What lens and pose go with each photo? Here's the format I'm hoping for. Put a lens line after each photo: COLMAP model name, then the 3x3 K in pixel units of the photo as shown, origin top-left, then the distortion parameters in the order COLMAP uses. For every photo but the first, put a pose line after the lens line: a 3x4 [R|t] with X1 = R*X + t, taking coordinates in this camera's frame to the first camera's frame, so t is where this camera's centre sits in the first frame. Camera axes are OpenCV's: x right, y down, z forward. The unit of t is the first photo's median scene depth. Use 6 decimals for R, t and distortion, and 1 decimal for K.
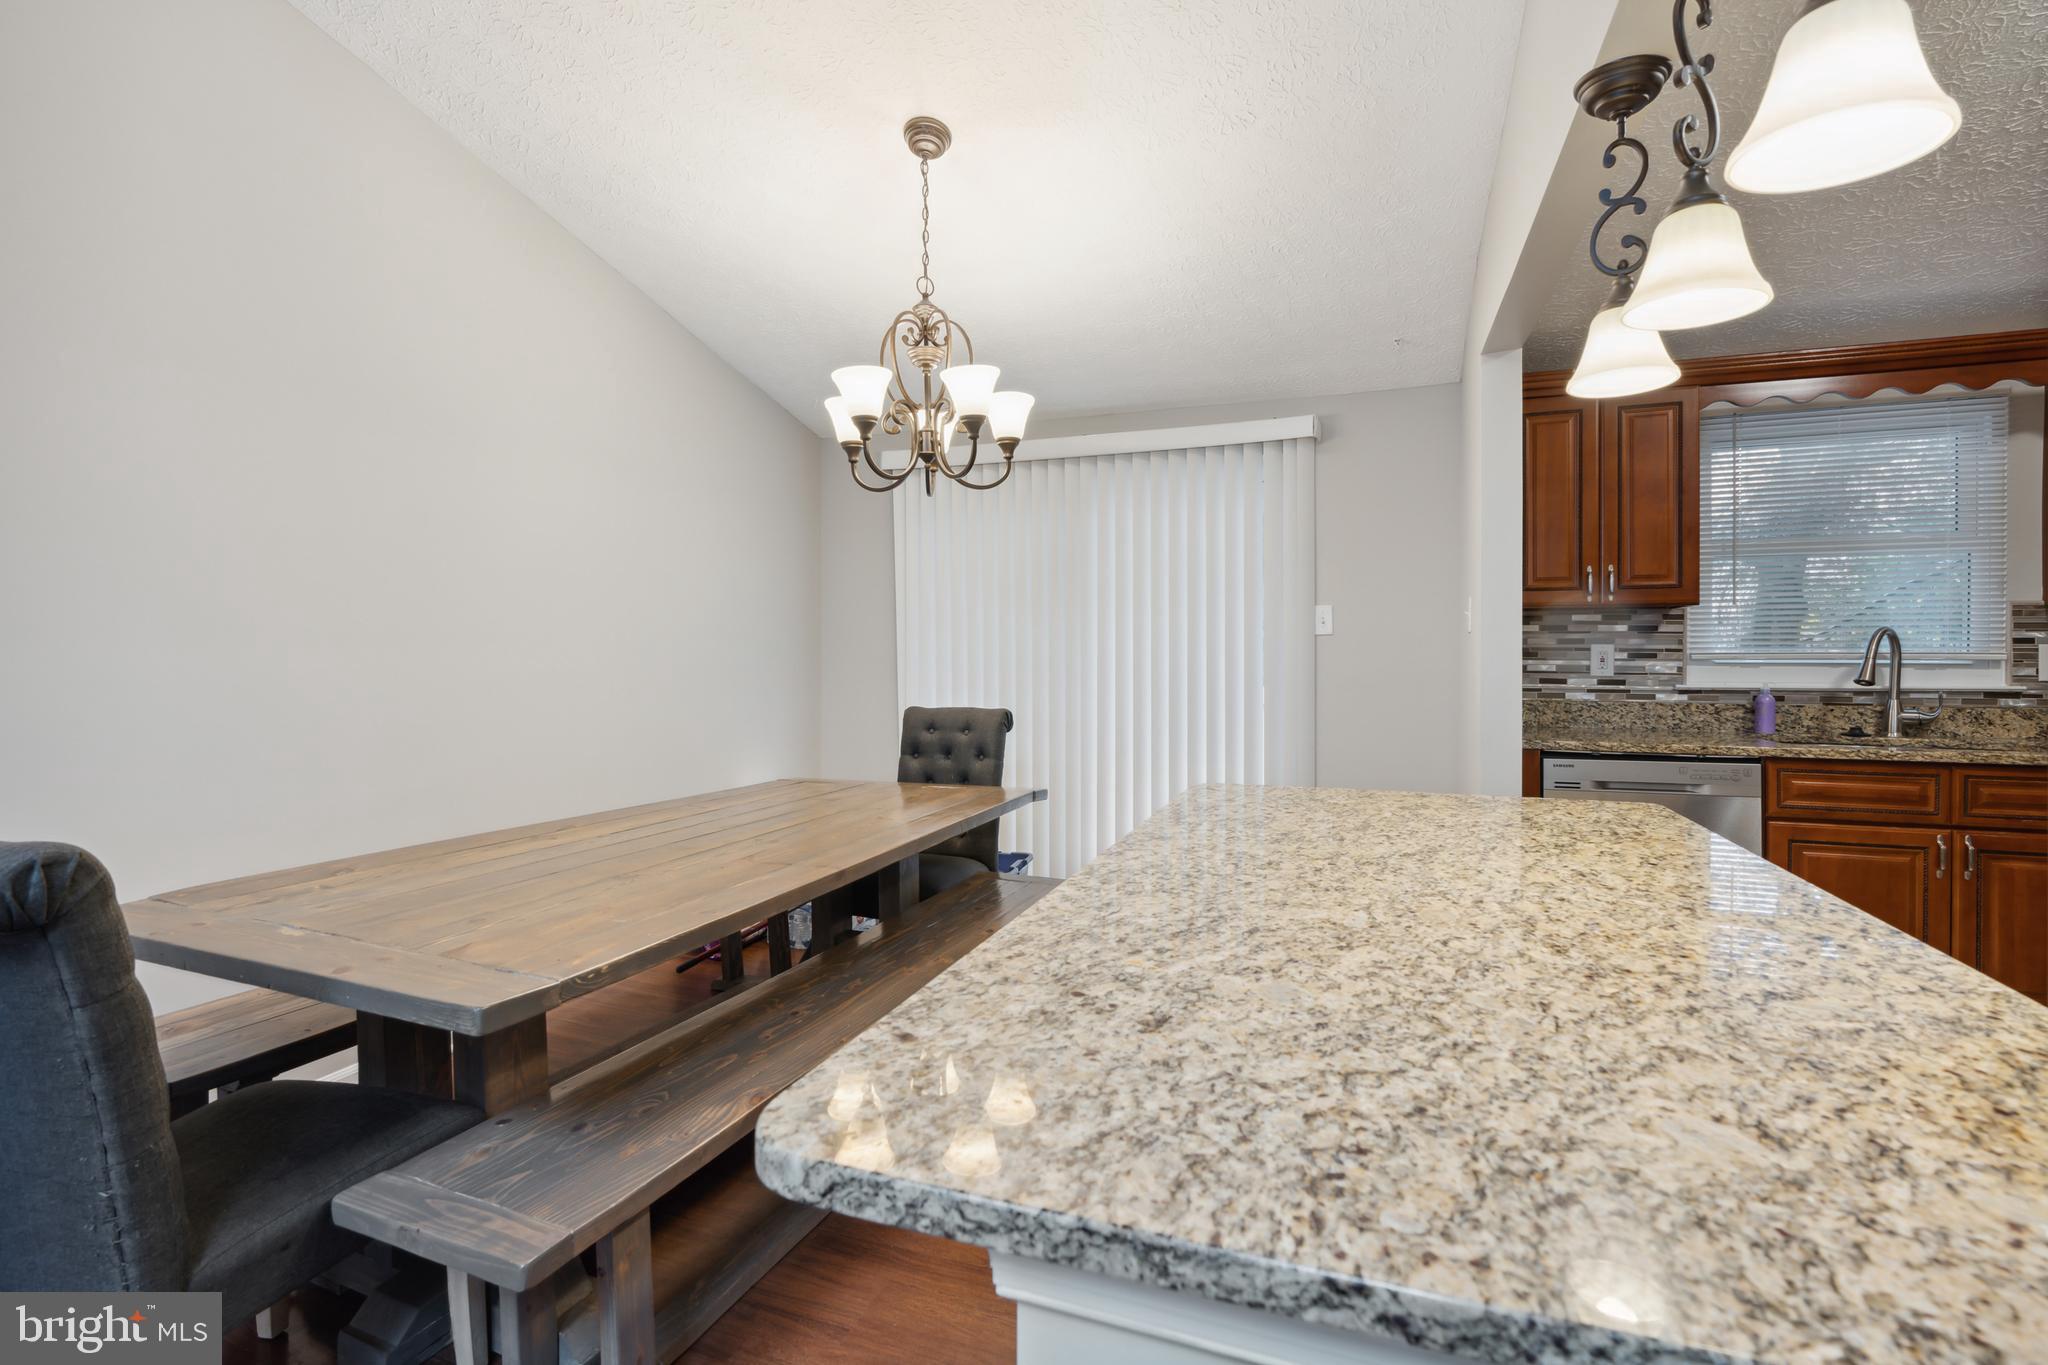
lens RADIAL K [[941.8, 0, 1025.3], [0, 941.8, 658.0], [0, 0, 1]] dist [-0.004088, 0.000886]
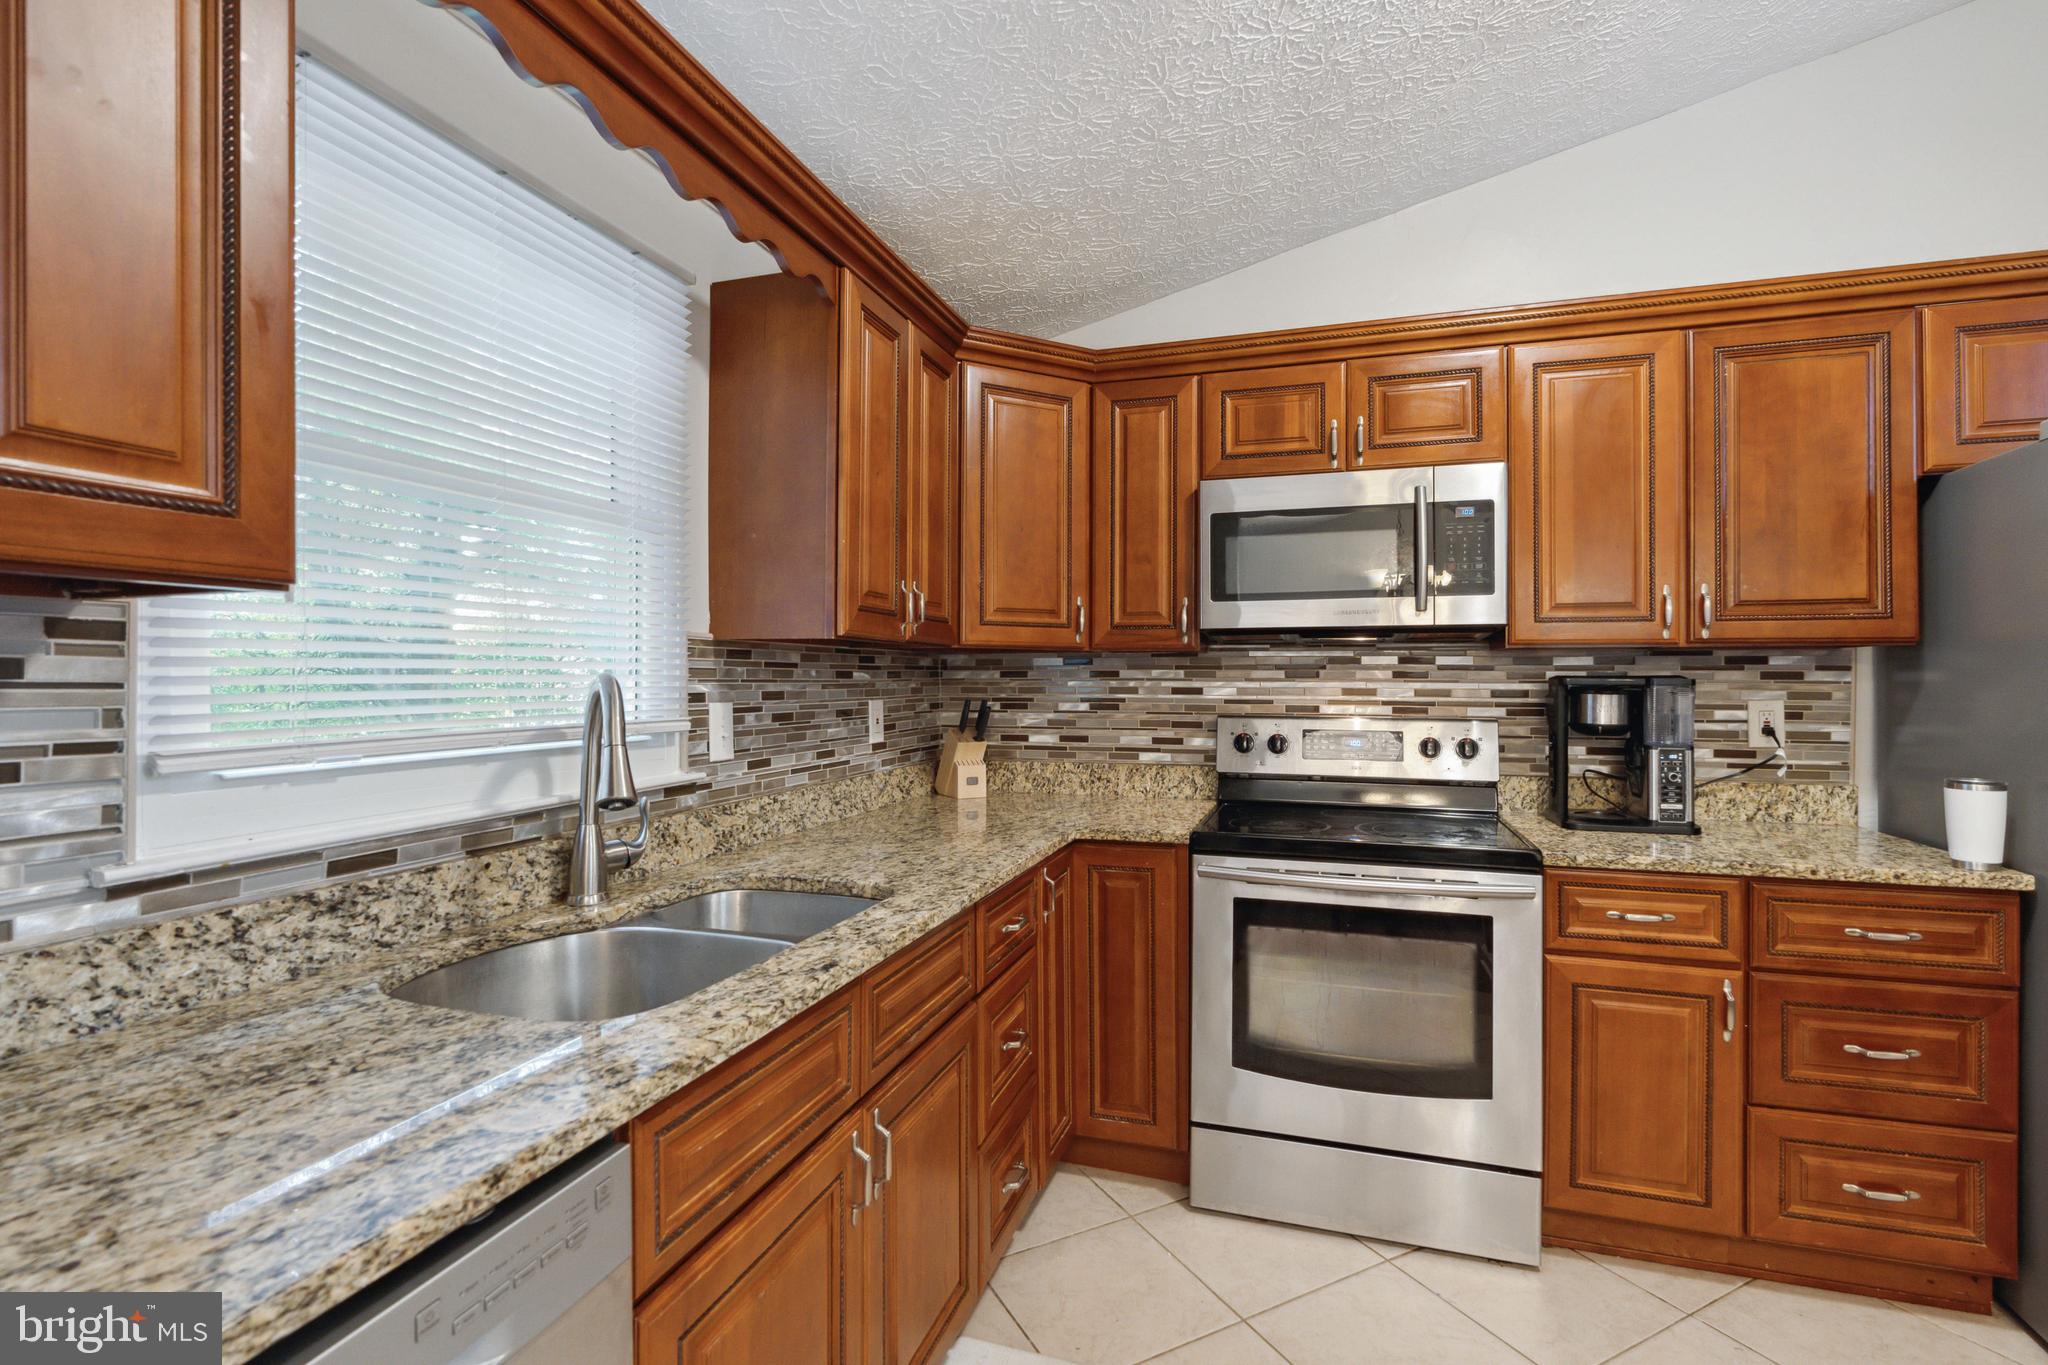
lens RADIAL K [[945.7, 0, 1029.4], [0, 945.7, 678.8], [0, 0, 1]] dist [-0.001770, 0.000570]
pose [[-0.046798, -0.001463, 0.998903, 0.431997], [0.008133, 0.999965, 0.001846, -0.029644], [-0.998871, 0.008210, -0.046785, 0.800291]]
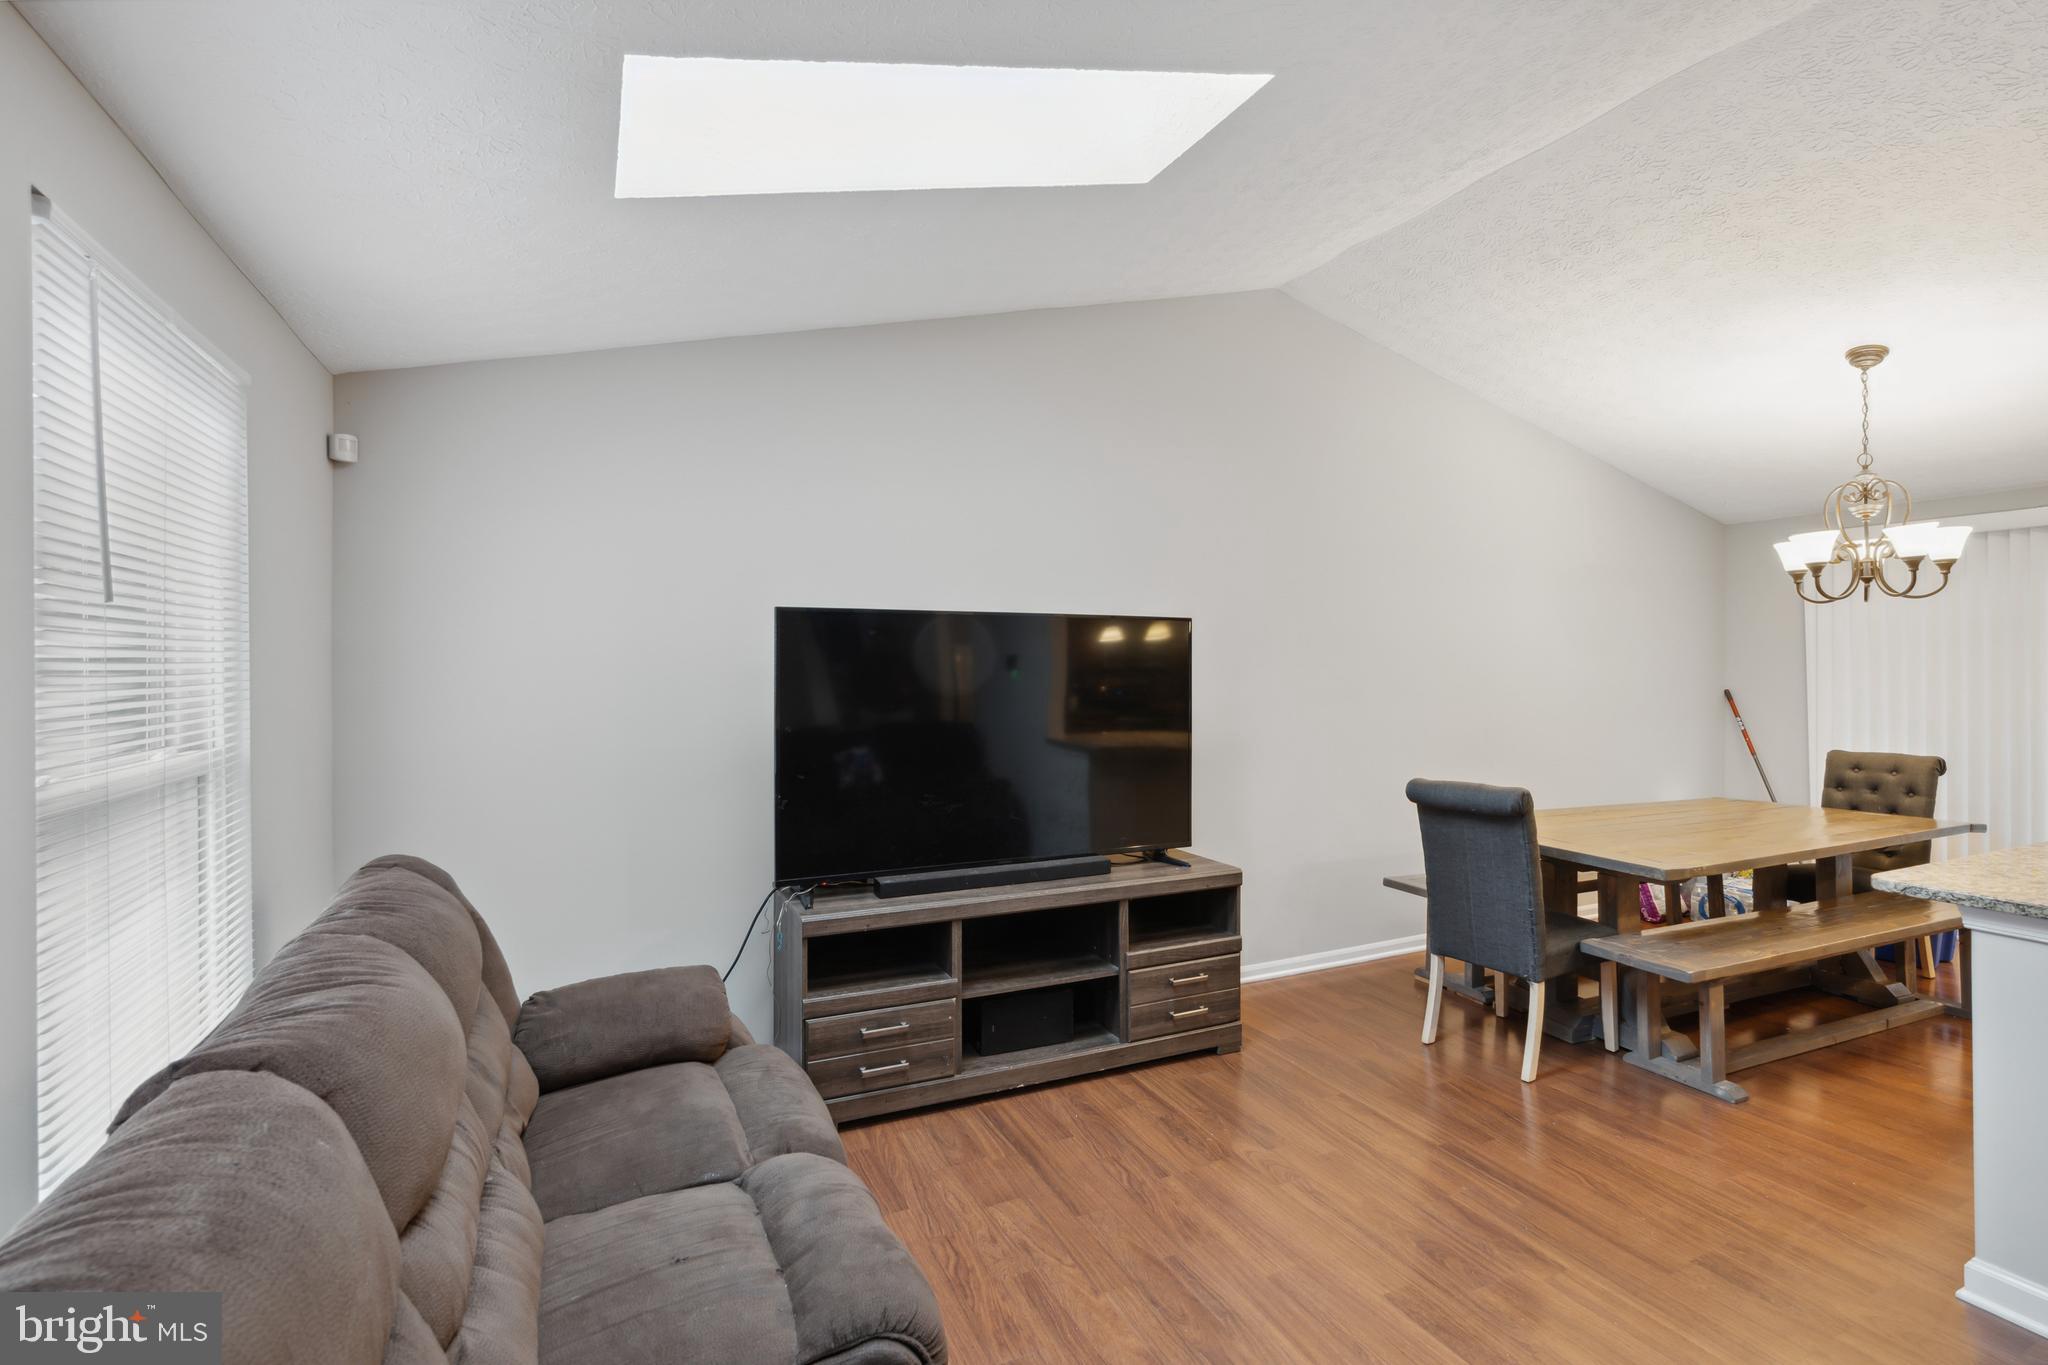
lens RADIAL K [[945.7, 0, 1029.4], [0, 945.7, 678.8], [0, 0, 1]] dist [-0.001770, 0.000570]
pose [[0.718381, 0.002162, -0.695646, -0.016539], [0.000931, 0.999991, 0.004069, -0.059690], [0.695649, -0.003571, 0.718373, -0.785408]]
